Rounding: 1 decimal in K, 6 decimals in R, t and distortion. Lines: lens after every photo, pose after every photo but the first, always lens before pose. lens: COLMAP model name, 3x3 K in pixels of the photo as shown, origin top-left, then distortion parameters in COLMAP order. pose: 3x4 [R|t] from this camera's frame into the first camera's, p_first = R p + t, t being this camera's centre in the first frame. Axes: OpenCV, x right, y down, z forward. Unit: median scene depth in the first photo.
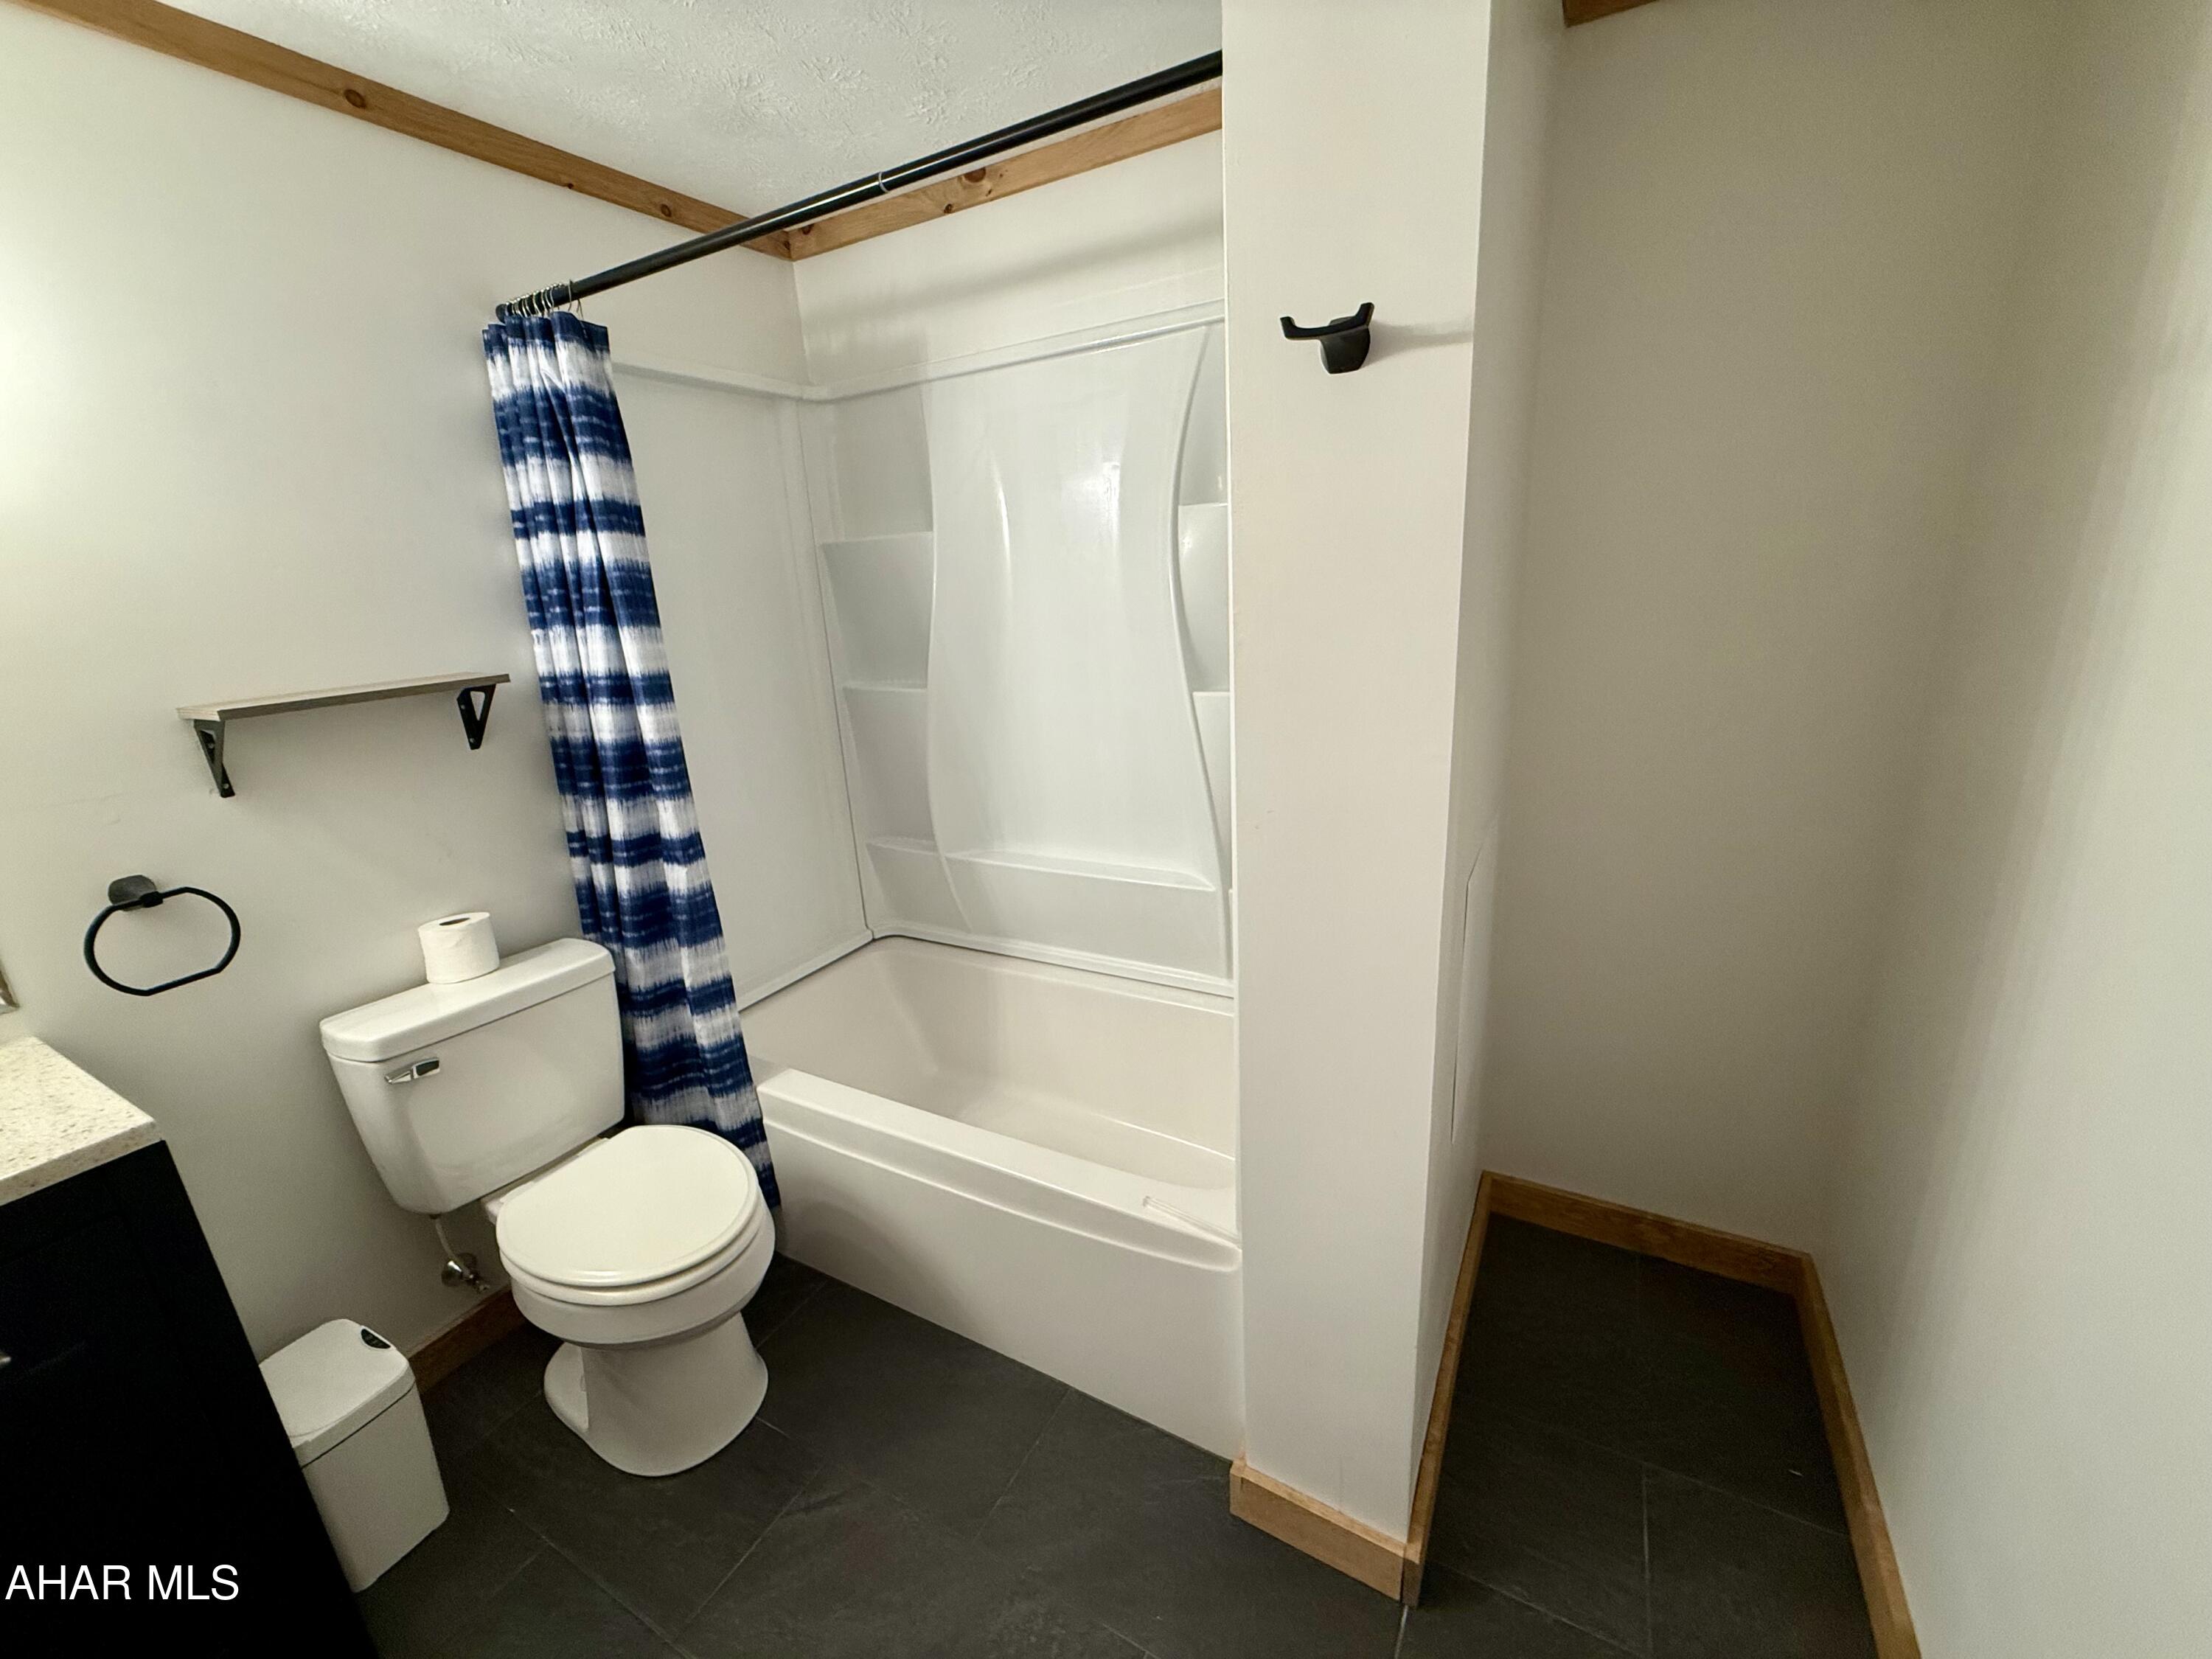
lens RADIAL K [[879.6, 0, 1098.5], [0, 879.6, 828.1], [0, 0, 1]] dist [-0.000107, -0.000107]
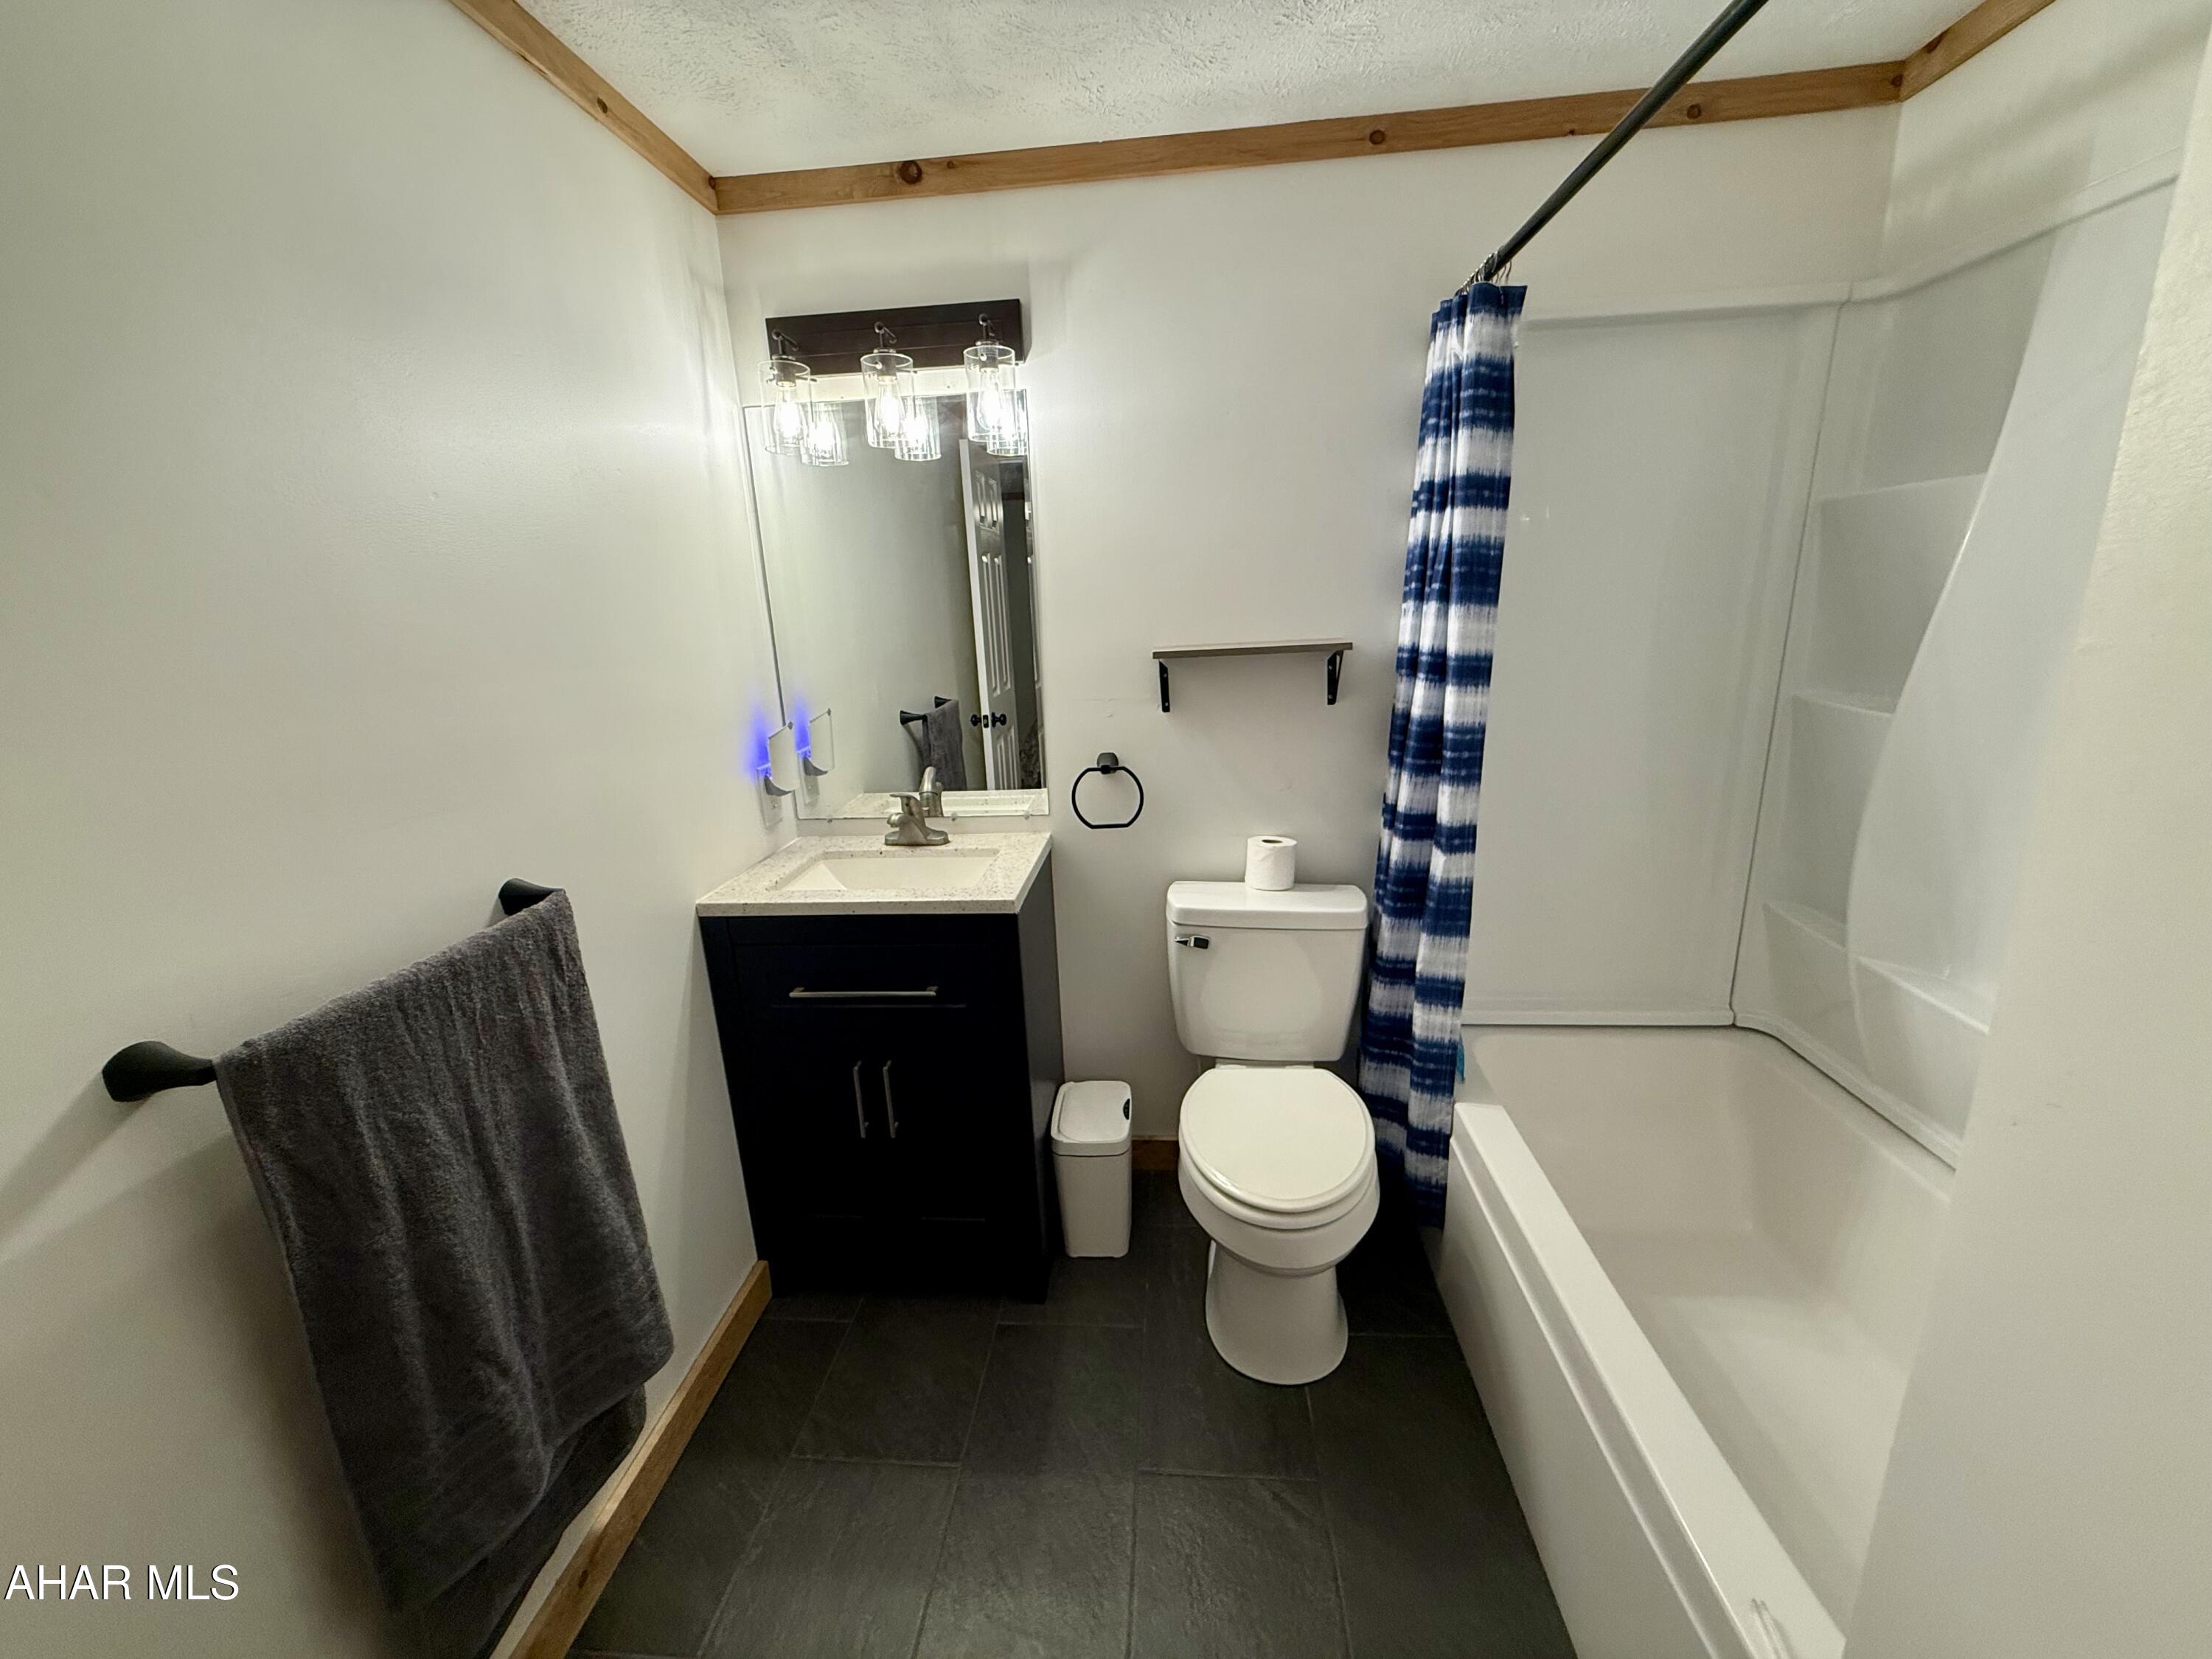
lens RADIAL K [[879.6, 0, 1098.5], [0, 879.6, 828.1], [0, 0, 1]] dist [-0.000107, -0.000107]
pose [[0.413084, 0.268068, -0.870345, 0.208408], [-0.234375, 0.954797, 0.182841, -0.072713], [0.880017, 0.128459, 0.457240, 0.219373]]
